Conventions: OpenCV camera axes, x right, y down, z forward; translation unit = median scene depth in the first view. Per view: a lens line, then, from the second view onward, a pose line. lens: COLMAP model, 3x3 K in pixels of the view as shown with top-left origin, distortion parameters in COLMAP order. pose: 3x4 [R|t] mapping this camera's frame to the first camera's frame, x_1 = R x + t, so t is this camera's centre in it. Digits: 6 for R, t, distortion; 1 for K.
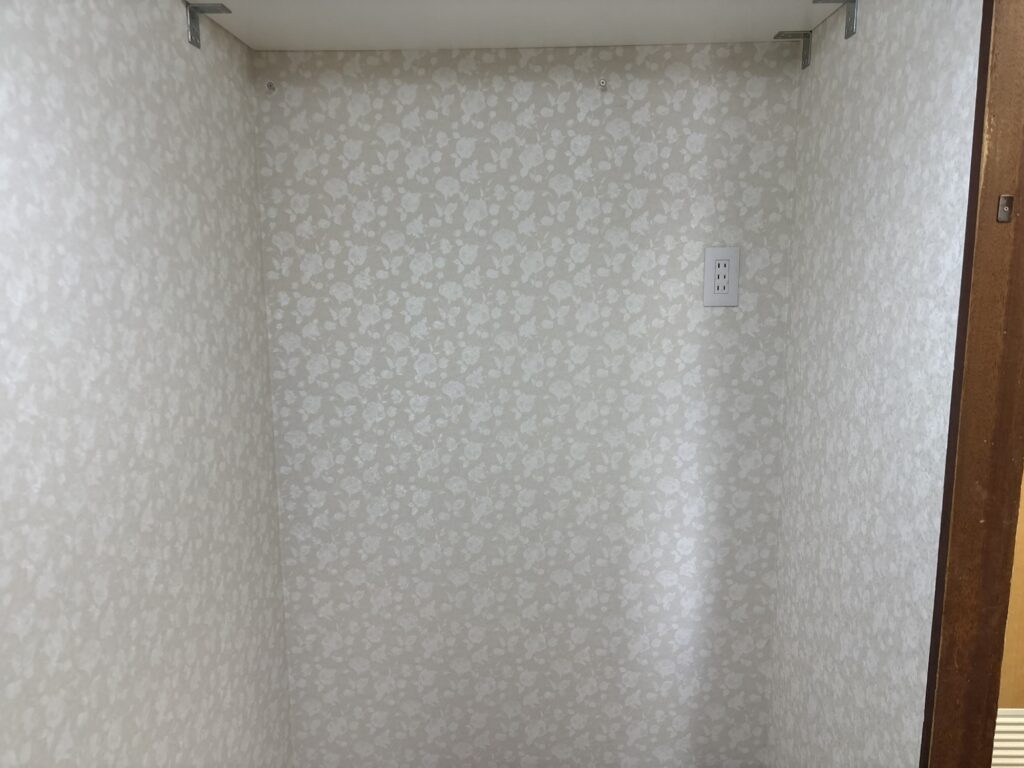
lens RADIAL K [[763.0, 0, 512.0], [0, 763.0, 384.0], [0, 0, 1]] dist [0.100307, -0.275341]
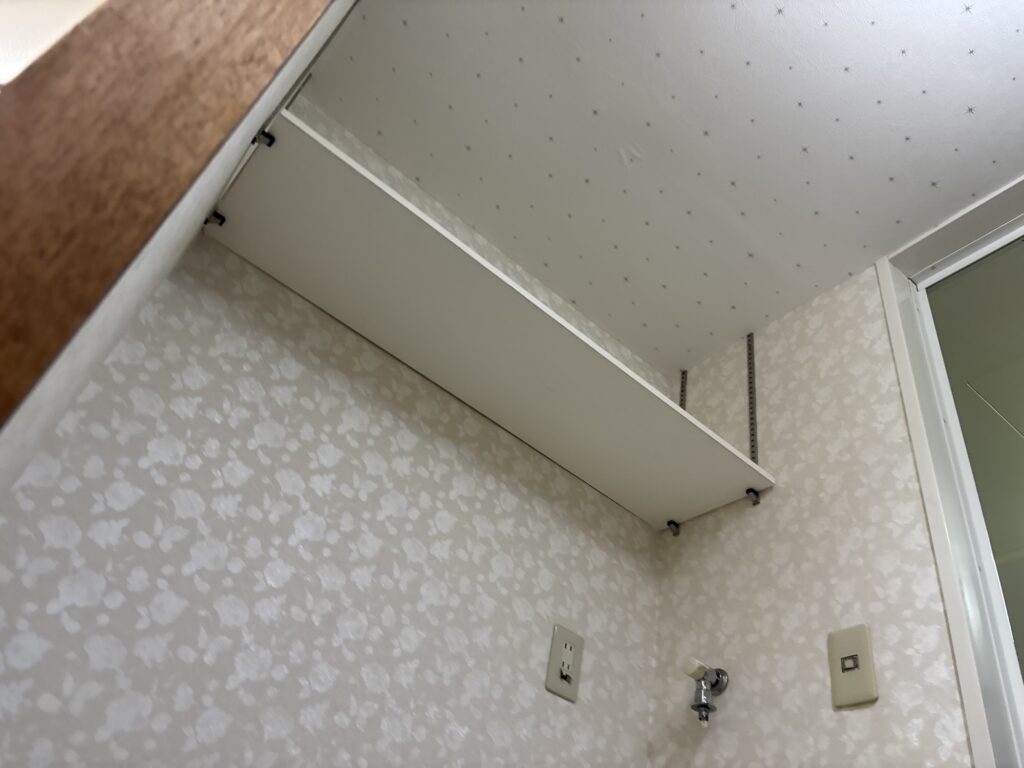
lens RADIAL K [[763.0, 0, 512.0], [0, 763.0, 384.0], [0, 0, 1]] dist [0.100307, -0.275341]
pose [[0.716223, 0.565373, 0.409118, -0.288194], [-0.111817, 0.671633, -0.732398, 0.200546], [-0.688855, 0.478814, 0.544257, 0.399850]]
